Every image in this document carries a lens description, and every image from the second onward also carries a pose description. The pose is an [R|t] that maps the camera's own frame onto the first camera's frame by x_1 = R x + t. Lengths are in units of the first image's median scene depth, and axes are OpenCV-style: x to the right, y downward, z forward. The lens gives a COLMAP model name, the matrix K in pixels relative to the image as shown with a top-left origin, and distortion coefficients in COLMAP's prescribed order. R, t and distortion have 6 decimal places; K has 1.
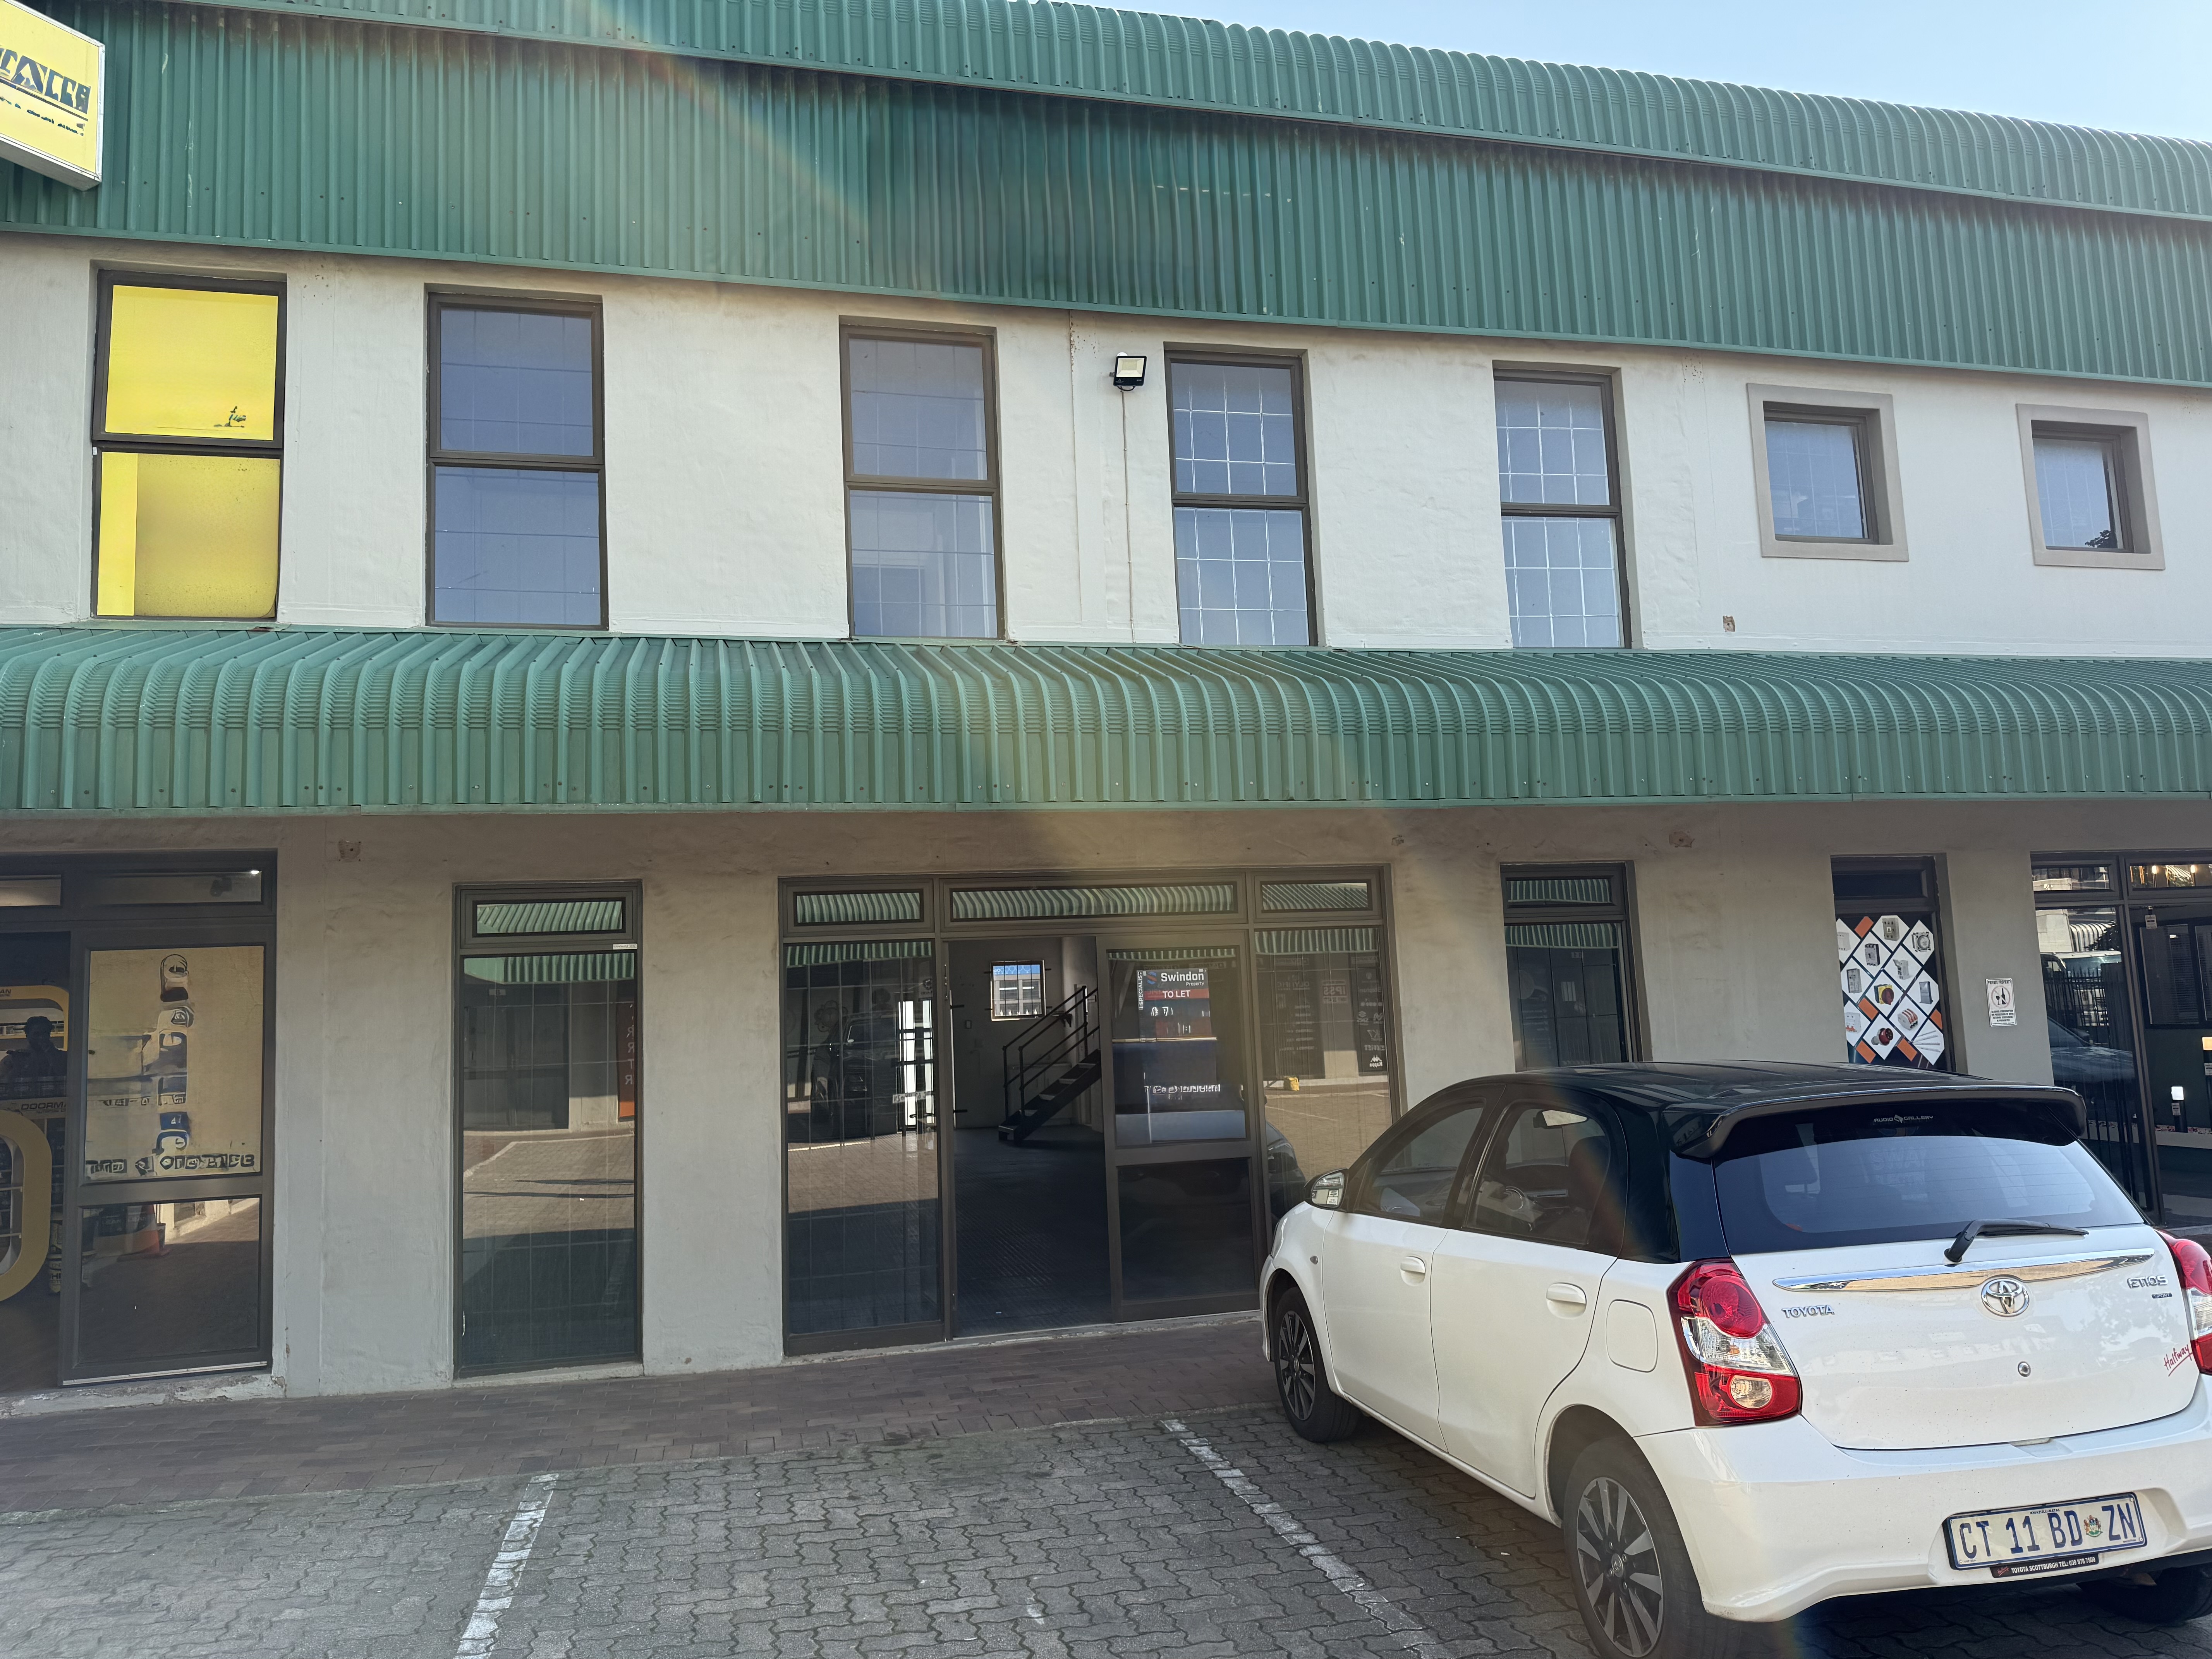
lens RADIAL K [[1531.2, 0, 1100.8], [0, 1531.2, 837.0], [0, 0, 1]] dist [0.154996, -0.302584]
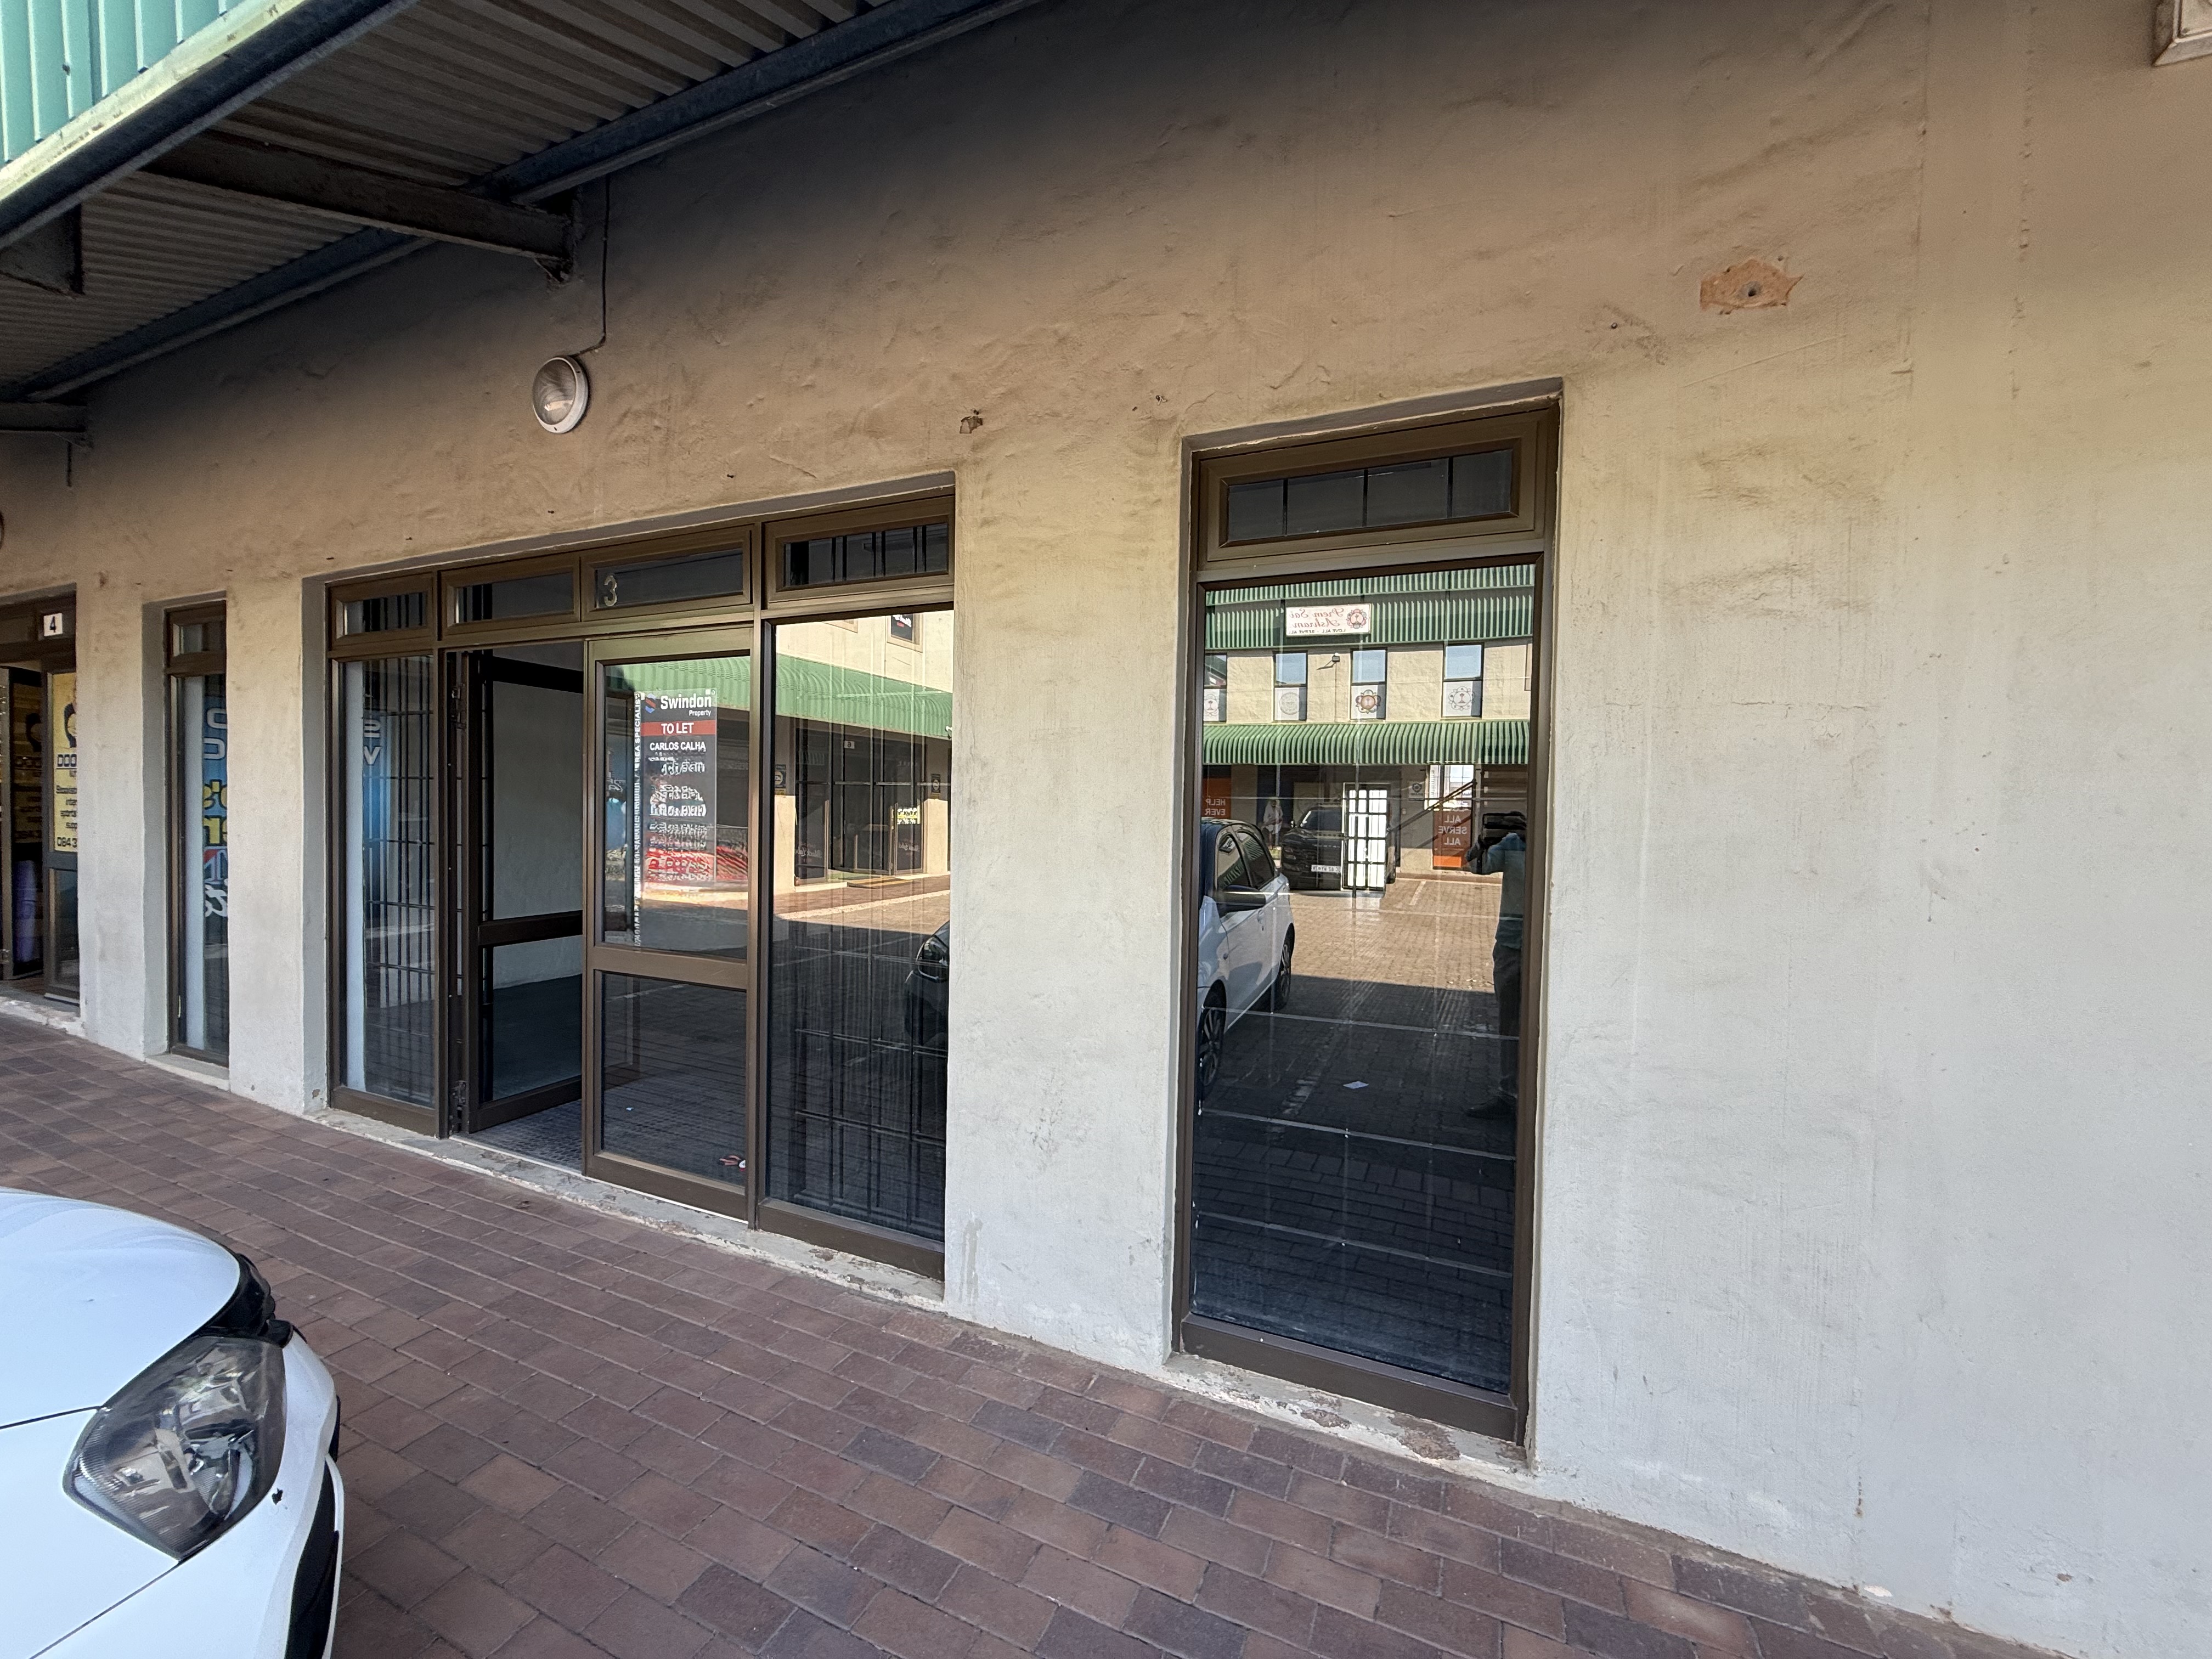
lens RADIAL K [[879.2, 0, 1098.3], [0, 879.2, 833.7], [0, 0, 1]] dist [0.000211, -0.000392]
pose [[0.784599, 0.076828, -0.615225, 0.395267], [0.014766, 0.989696, 0.142423, 0.090211], [0.619828, -0.120829, 0.775380, 0.766531]]
